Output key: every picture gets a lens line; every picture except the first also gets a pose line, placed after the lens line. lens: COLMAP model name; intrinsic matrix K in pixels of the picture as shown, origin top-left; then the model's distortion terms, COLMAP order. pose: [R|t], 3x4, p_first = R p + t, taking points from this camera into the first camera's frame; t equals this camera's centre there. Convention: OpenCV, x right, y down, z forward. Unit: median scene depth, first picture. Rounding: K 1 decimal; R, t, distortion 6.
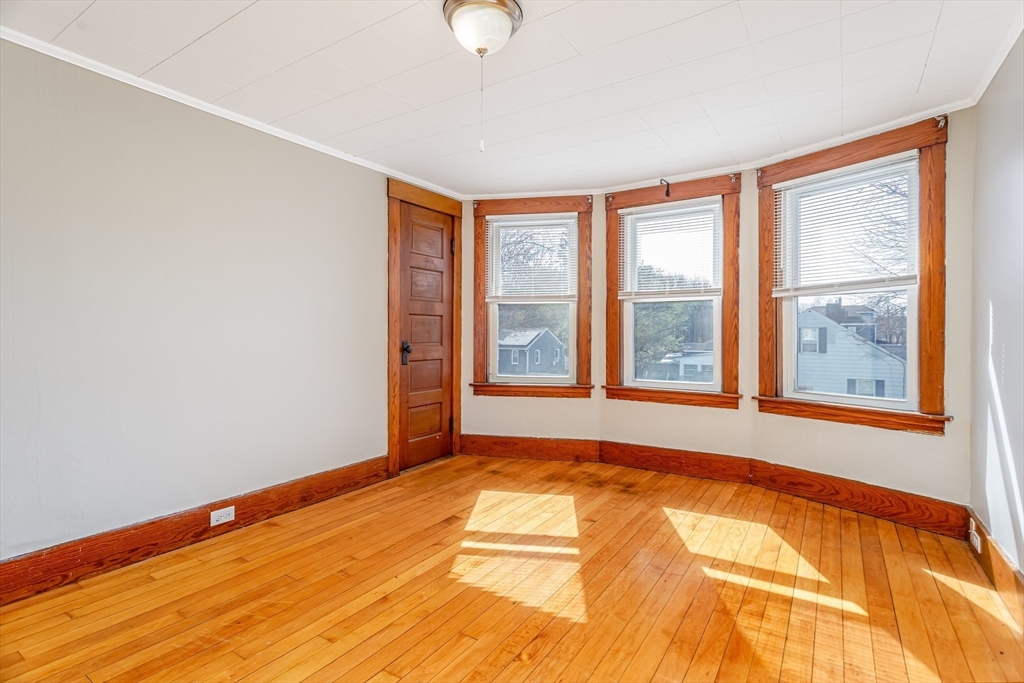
lens RADIAL K [[486.1, 0, 488.0], [0, 486.1, 330.8], [0, 0, 1]] dist [-0.004263, 0.004394]
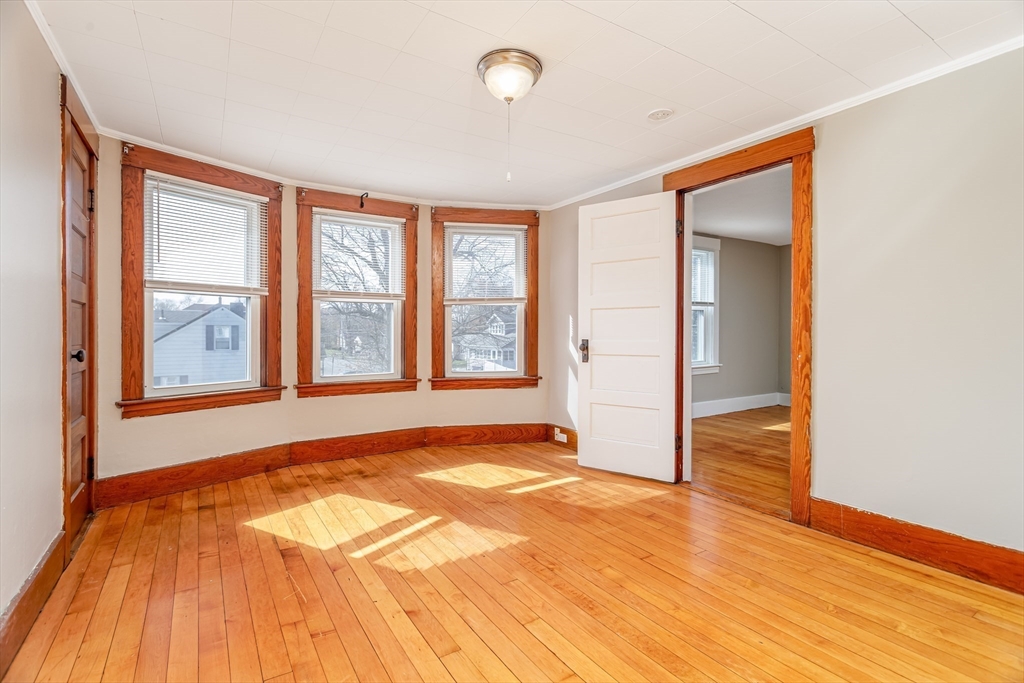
lens RADIAL K [[486.1, 0, 522.0], [0, 486.1, 332.8], [0, 0, 1]] dist [-0.004263, 0.004394]
pose [[0.401258, -0.003382, 0.915959, -0.561761], [-0.004538, 0.999974, 0.005680, 0.001478], [-0.915954, -0.006436, 0.401232, 0.242564]]
